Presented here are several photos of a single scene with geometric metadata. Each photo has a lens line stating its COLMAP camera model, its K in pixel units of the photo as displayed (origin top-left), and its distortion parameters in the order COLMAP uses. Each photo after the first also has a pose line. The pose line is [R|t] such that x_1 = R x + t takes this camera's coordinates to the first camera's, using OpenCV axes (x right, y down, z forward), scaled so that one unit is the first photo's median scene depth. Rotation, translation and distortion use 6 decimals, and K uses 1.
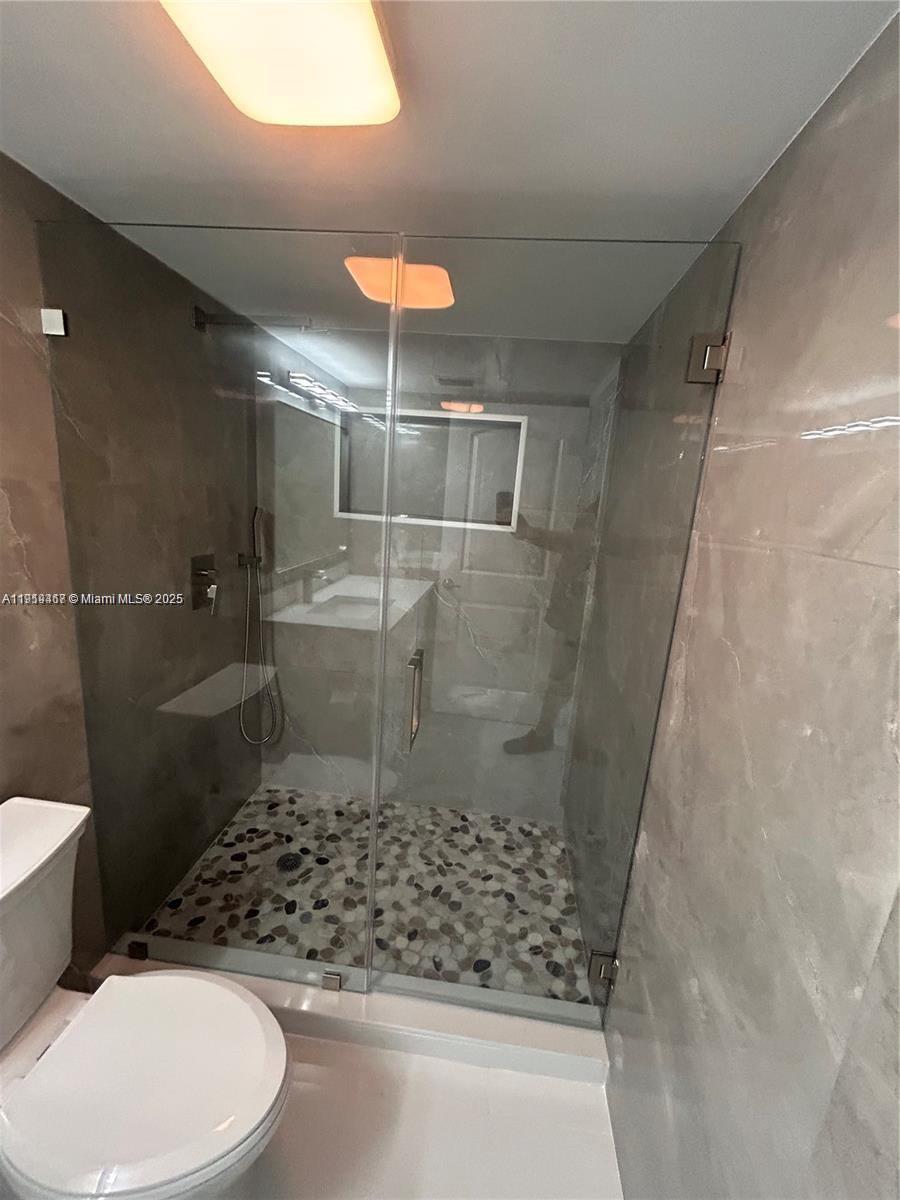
lens RADIAL K [[487.1, 0, 450.2], [0, 487.1, 601.9], [0, 0, 1]] dist [0.005370, -0.000003]
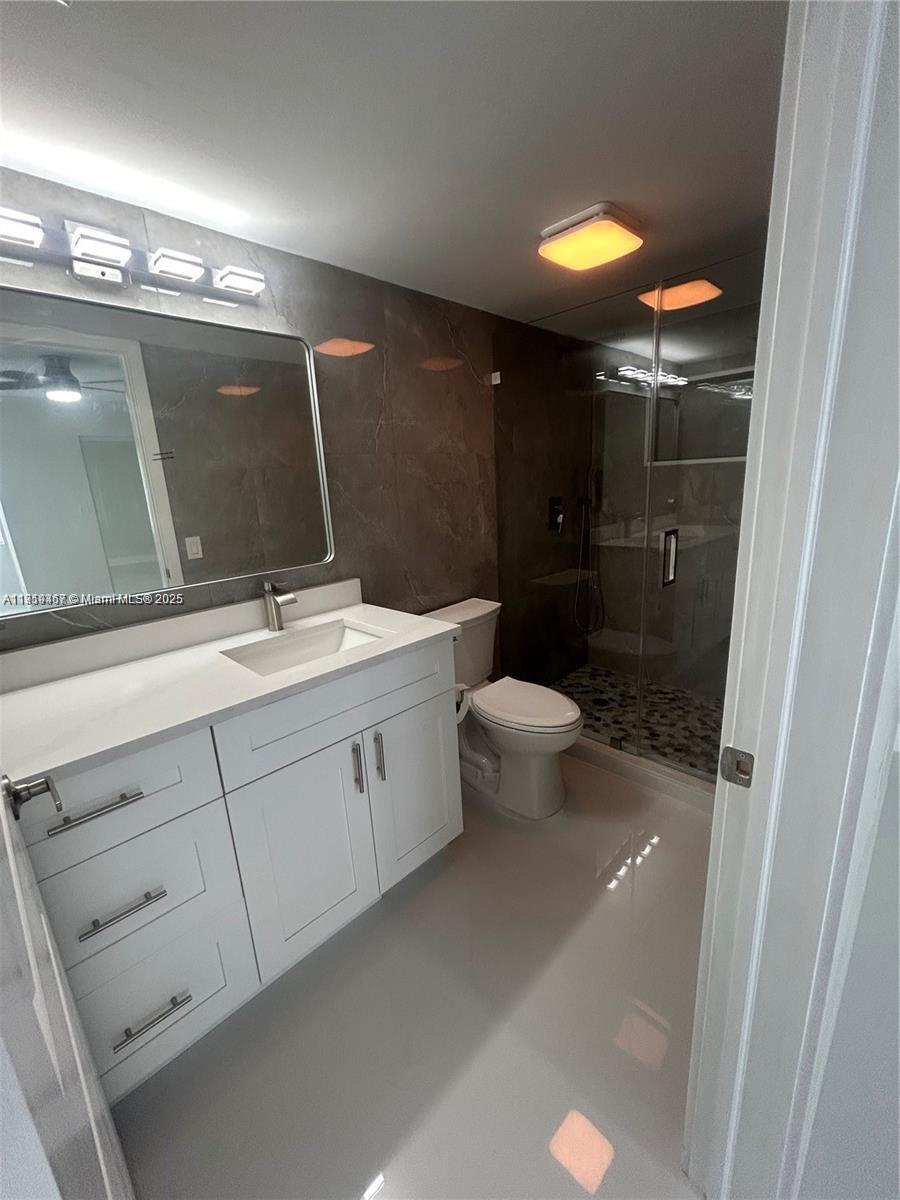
lens RADIAL K [[487.1, 0, 450.7], [0, 487.1, 601.8], [0, 0, 1]] dist [0.005370, -0.000003]
pose [[0.770460, 0.048305, -0.635656, 0.254676], [-0.037257, 0.998833, 0.030745, 0.201567], [0.636399, -0.000006, 0.771360, -0.447373]]
